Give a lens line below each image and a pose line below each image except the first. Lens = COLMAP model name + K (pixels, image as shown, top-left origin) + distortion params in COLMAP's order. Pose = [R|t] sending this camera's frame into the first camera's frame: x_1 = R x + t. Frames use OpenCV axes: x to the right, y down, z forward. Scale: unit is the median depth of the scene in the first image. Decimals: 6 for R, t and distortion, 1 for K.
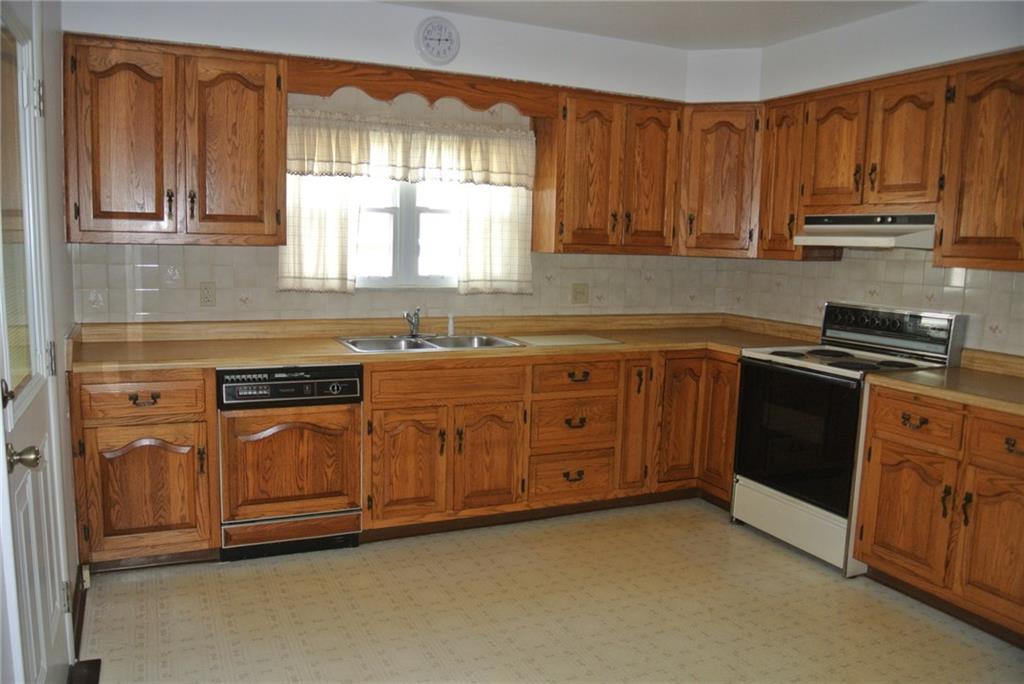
lens RADIAL K [[806.8, 0, 512.0], [0, 806.8, 342.0], [0, 0, 1]] dist [-0.061307, 0.007610]
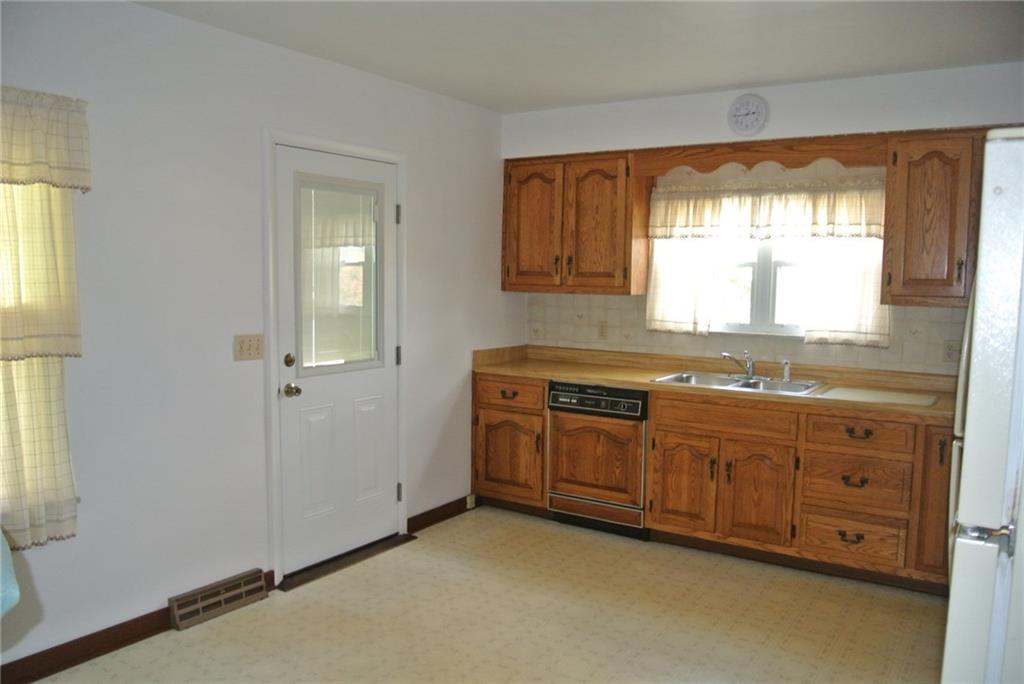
lens RADIAL K [[806.8, 0, 512.0], [0, 806.8, 342.0], [0, 0, 1]] dist [-0.061307, 0.007610]
pose [[0.531267, 0.052683, -0.845565, 0.747529], [-0.107297, 0.994212, -0.005470, -0.017529], [0.840383, 0.093633, 0.533845, 0.158814]]
